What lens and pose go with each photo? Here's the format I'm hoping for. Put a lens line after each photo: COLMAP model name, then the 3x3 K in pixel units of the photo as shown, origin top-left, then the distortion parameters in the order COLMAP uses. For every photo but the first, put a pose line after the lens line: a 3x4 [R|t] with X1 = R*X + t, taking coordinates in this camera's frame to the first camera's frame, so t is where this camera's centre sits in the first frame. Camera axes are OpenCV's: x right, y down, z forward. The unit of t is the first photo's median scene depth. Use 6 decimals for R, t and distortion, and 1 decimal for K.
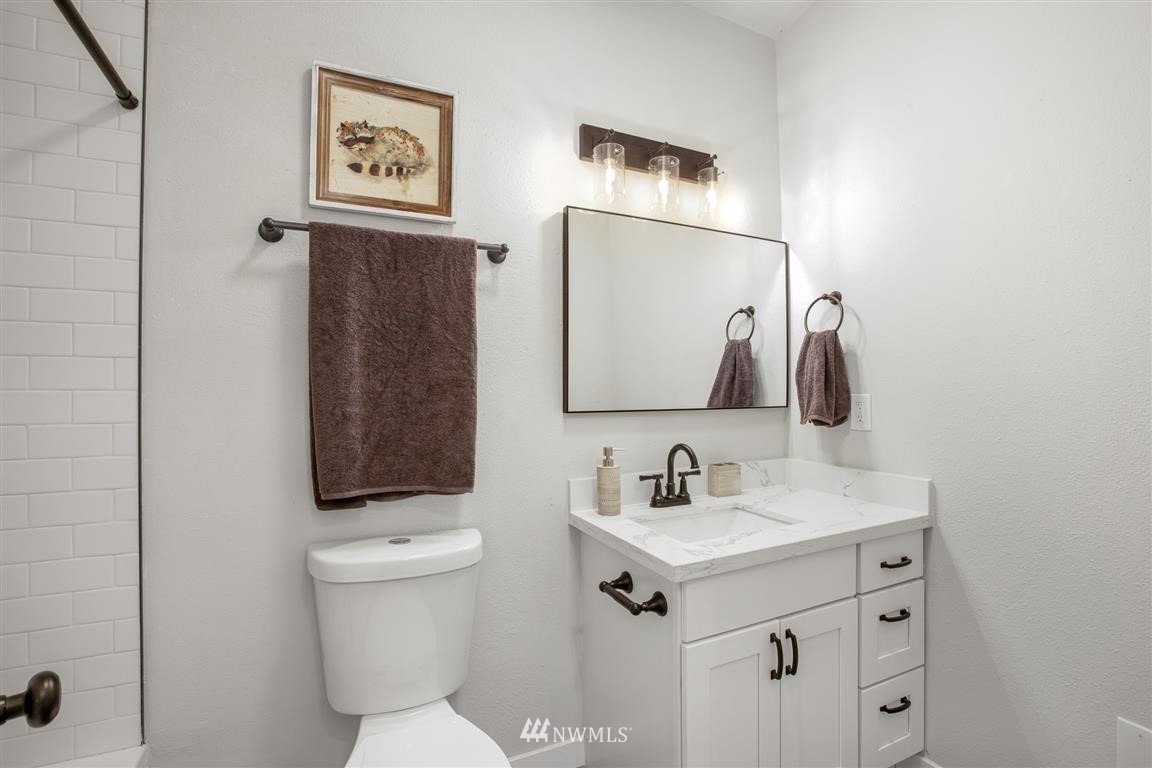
lens RADIAL K [[534.5, 0, 572.7], [0, 534.5, 375.7], [0, 0, 1]] dist [-0.030113, 0.008103]
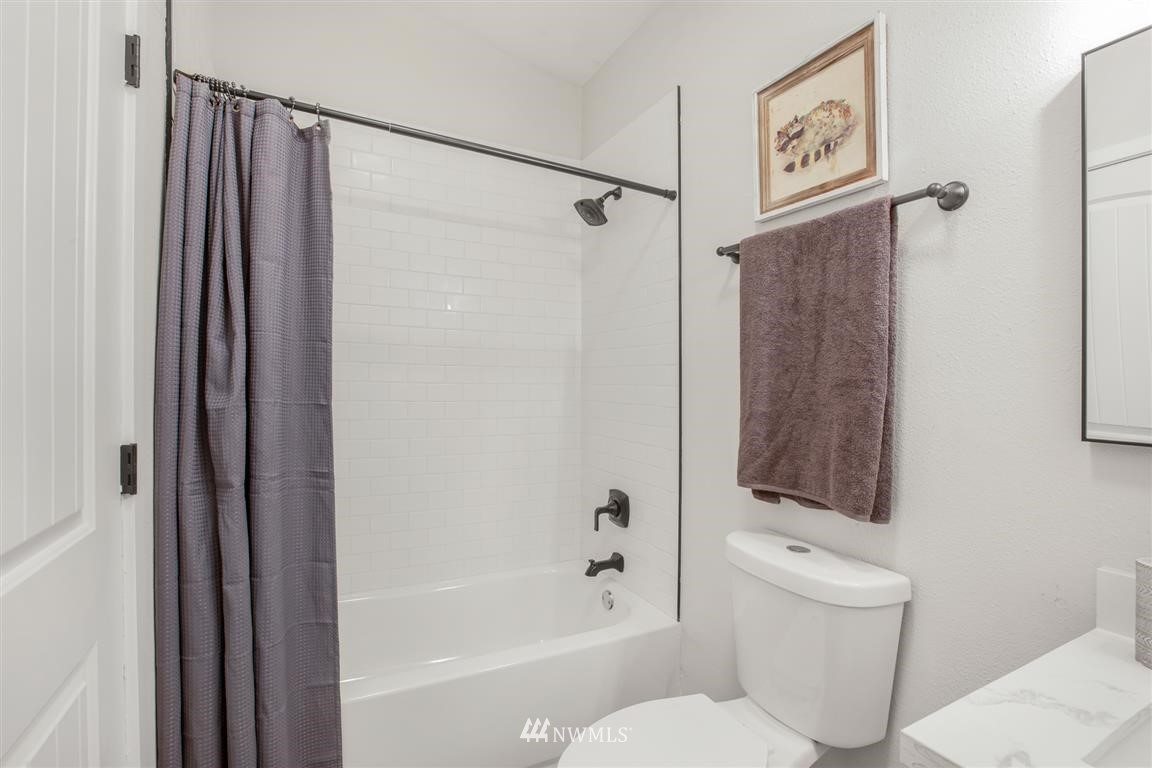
lens RADIAL K [[534.5, 0, 574.7], [0, 534.5, 384.7], [0, 0, 1]] dist [-0.030113, 0.008103]
pose [[0.045548, 0.016216, -0.998831, 0.572690], [0.014738, 0.999748, 0.016903, -0.004987], [0.998853, -0.015491, 0.045297, 0.533577]]
